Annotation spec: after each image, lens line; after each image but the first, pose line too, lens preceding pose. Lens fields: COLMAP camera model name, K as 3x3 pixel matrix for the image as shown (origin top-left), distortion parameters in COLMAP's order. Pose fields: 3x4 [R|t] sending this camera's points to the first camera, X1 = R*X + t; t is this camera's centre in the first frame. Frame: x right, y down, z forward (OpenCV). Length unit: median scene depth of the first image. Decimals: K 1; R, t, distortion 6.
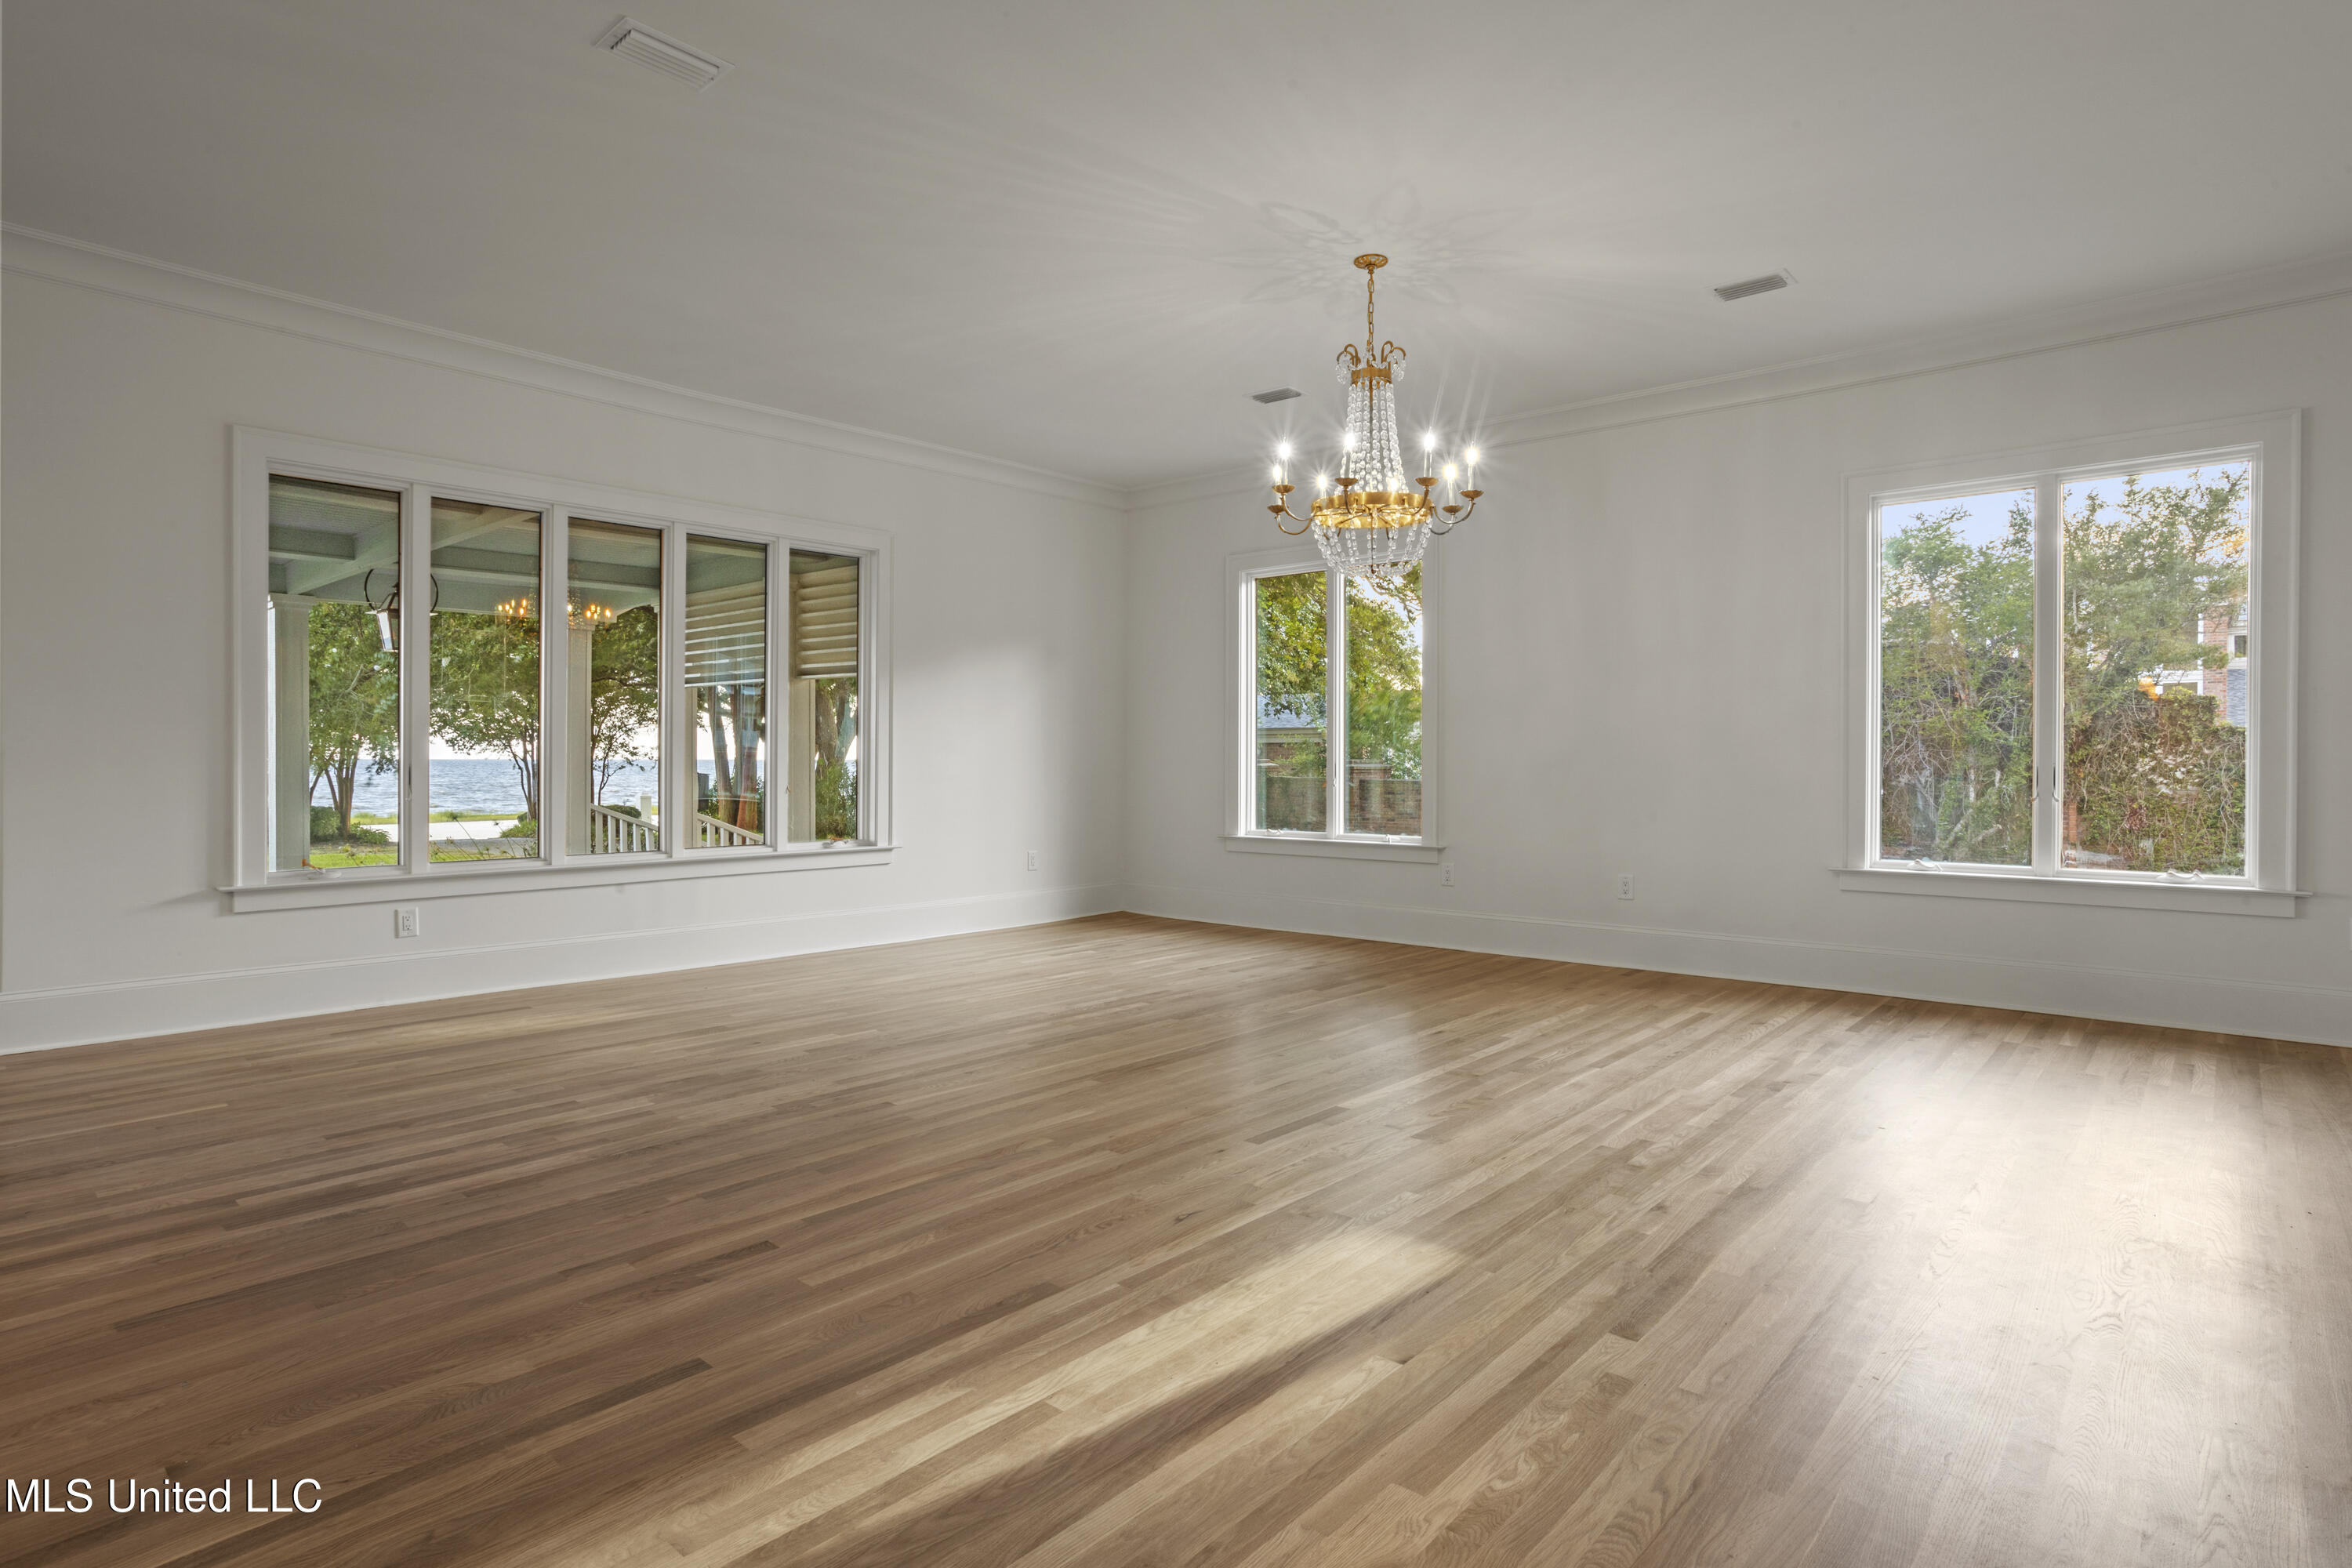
lens RADIAL K [[1233.5, 0, 1127.3], [0, 1233.5, 757.2], [0, 0, 1]] dist [-0.023561, 0.000226]
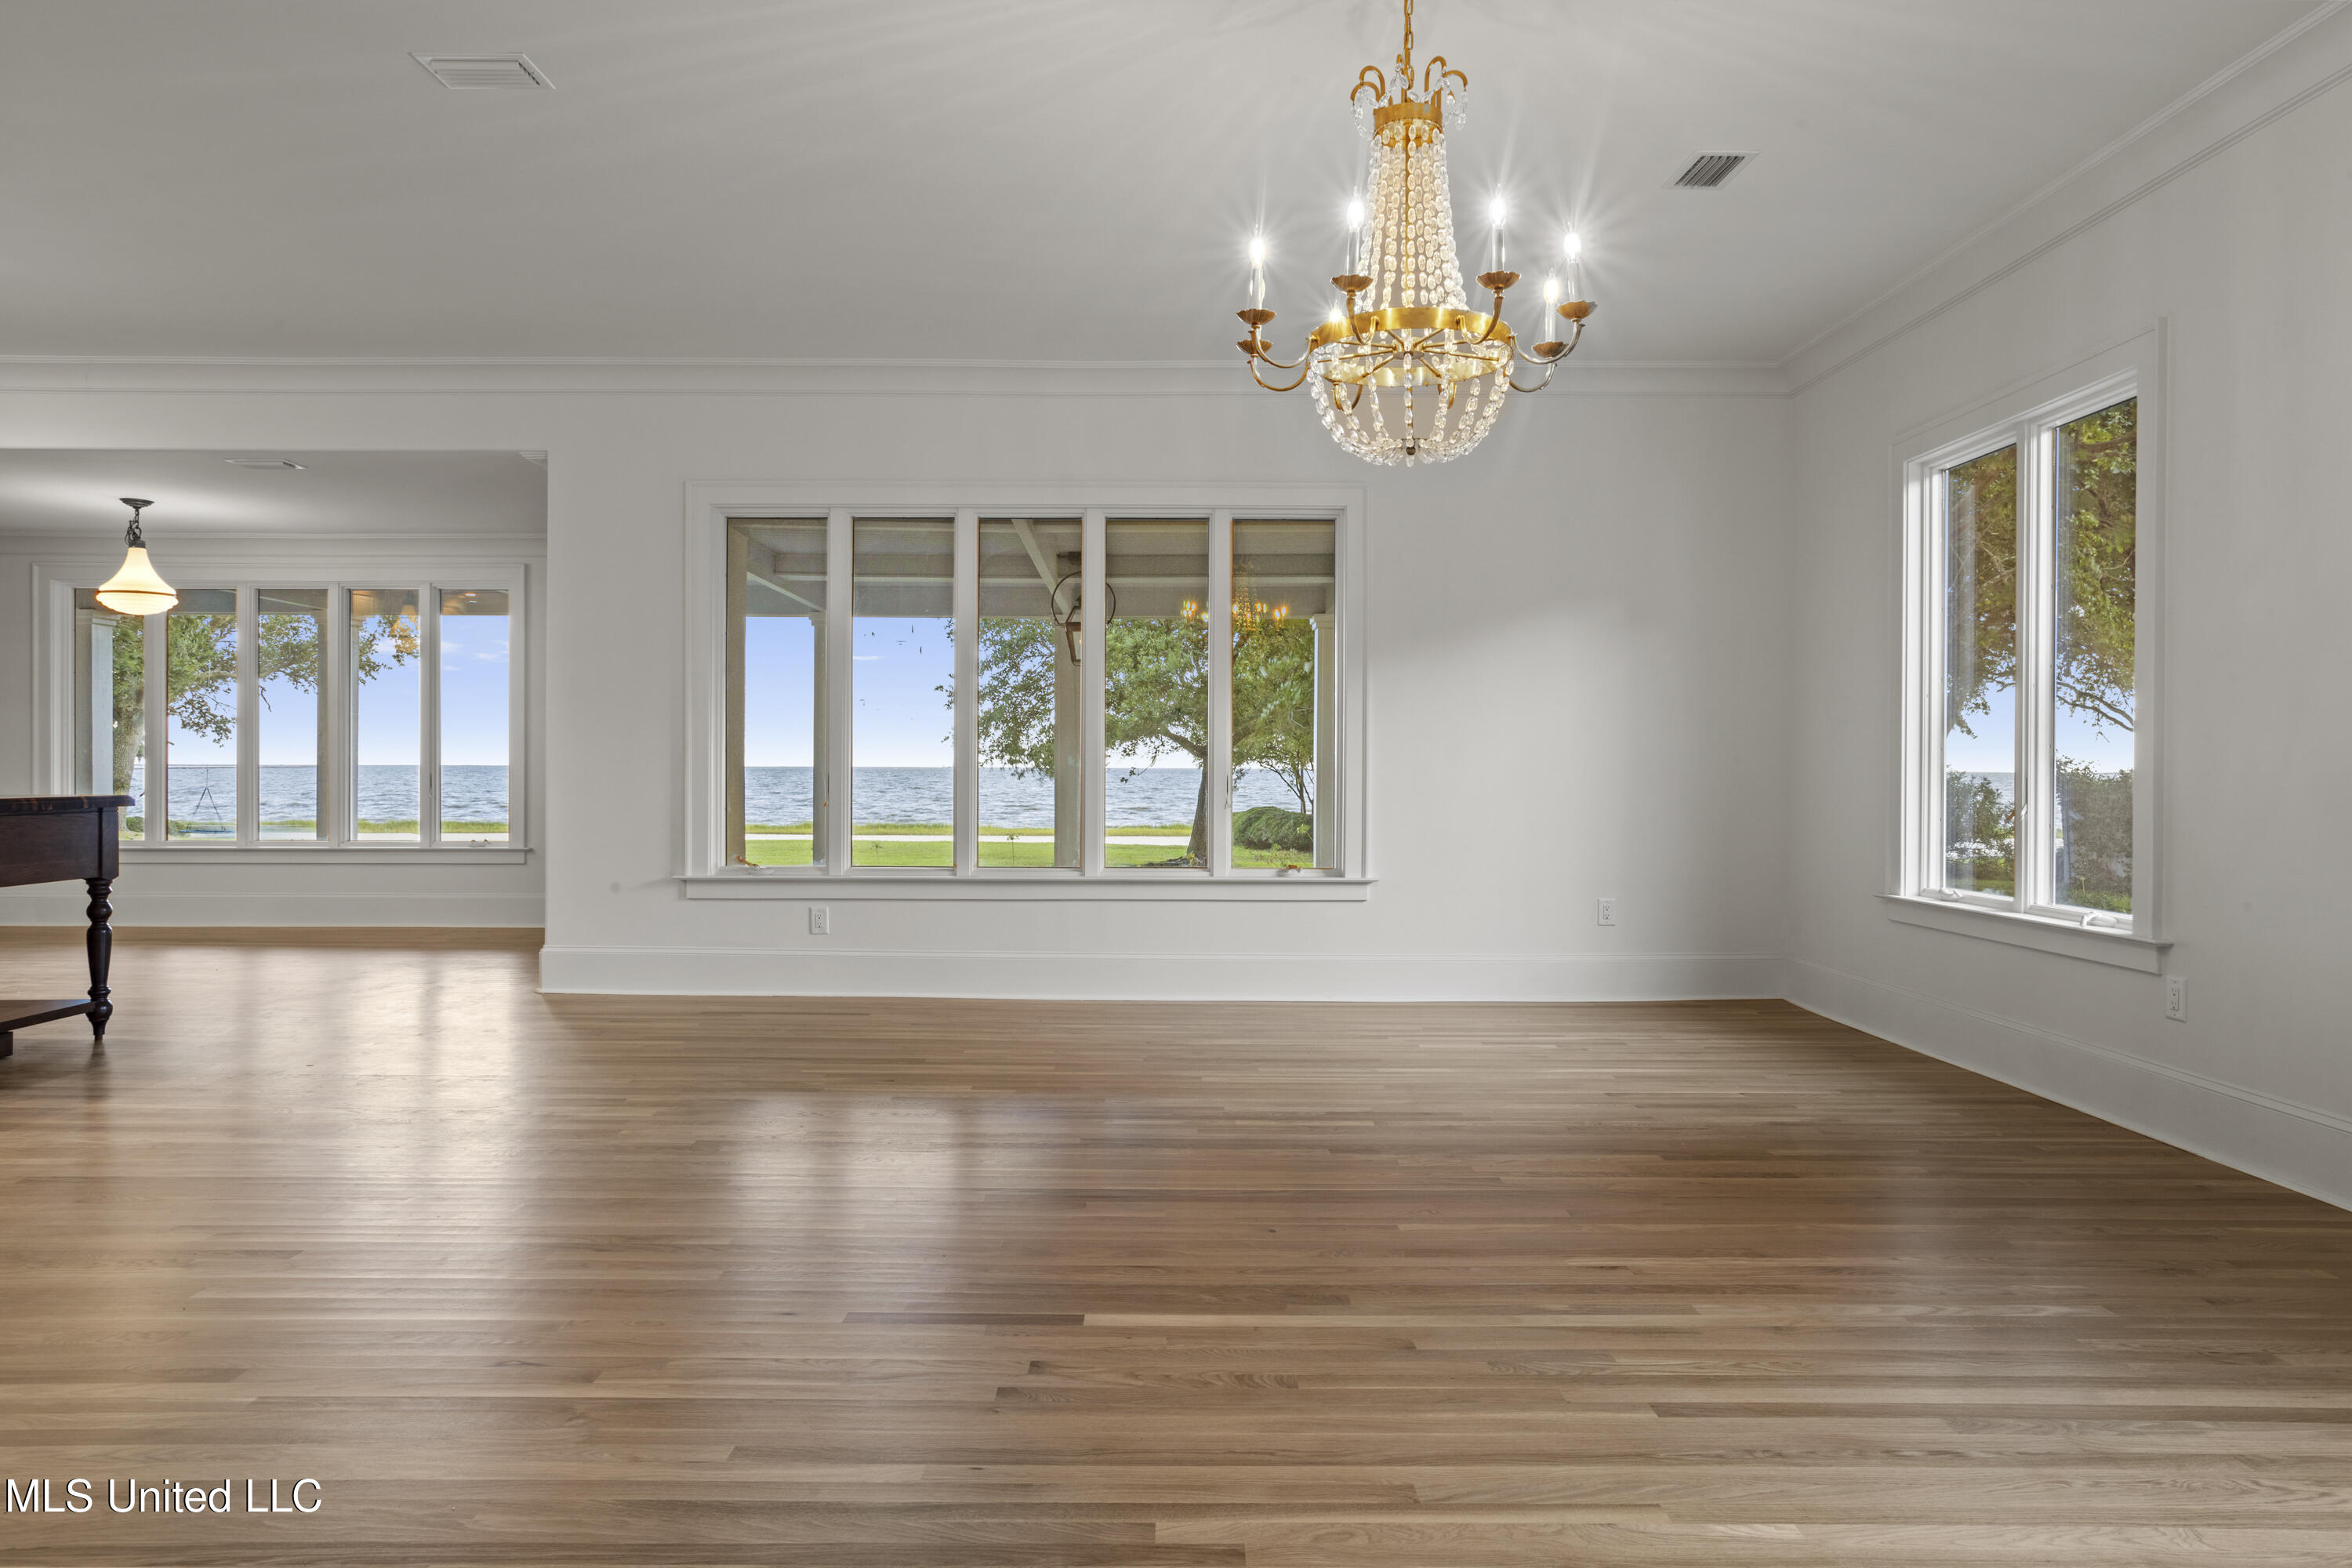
lens RADIAL K [[1414.0, 0, 1171.6], [0, 1414.0, 776.4], [0, 0, 1]] dist [-0.029998, 0.033733]
pose [[0.676842, 0.006586, -0.736099, 0.607332], [-0.002429, 0.999975, 0.006714, 0.001175], [0.736124, -0.002757, 0.676841, 0.449909]]
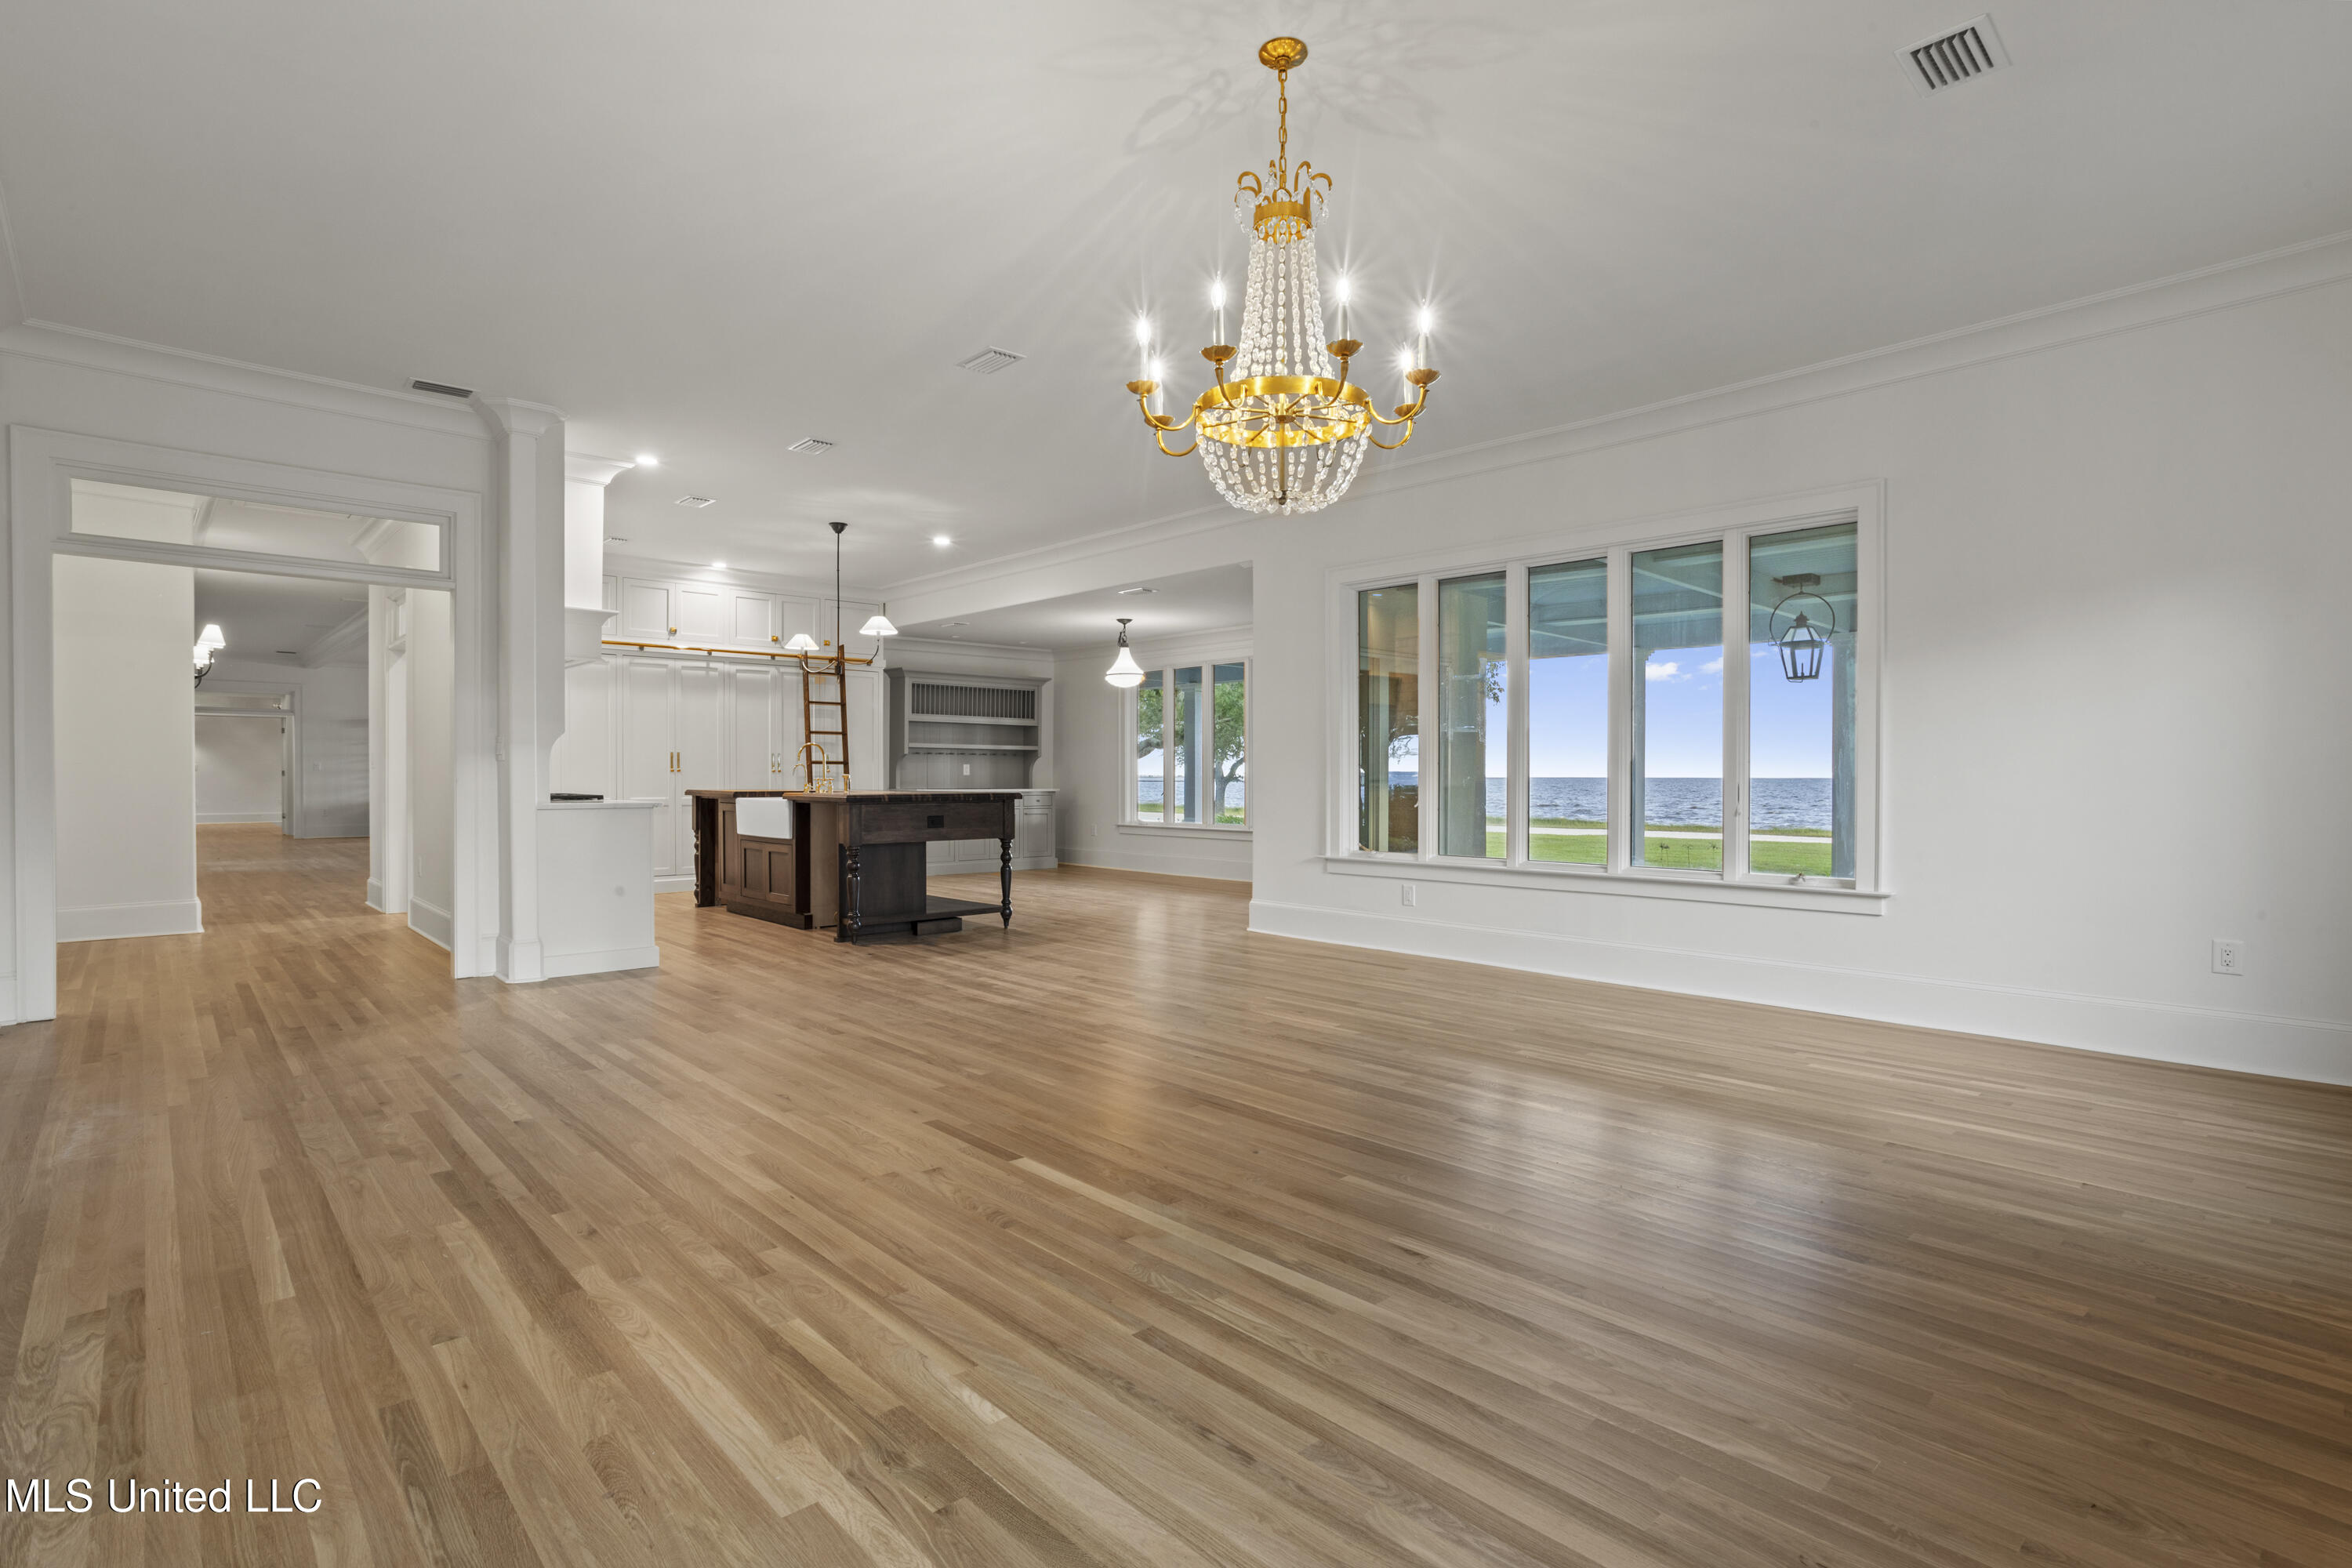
lens RADIAL K [[1136.5, 0, 1184.5], [0, 1136.5, 794.1], [0, 0, 1]] dist [-0.019111, 0.000476]
pose [[-0.084910, 0.013793, -0.996293, 0.820588], [0.000160, 0.999904, 0.013830, 0.004141], [0.996389, 0.001015, -0.084904, 0.988909]]
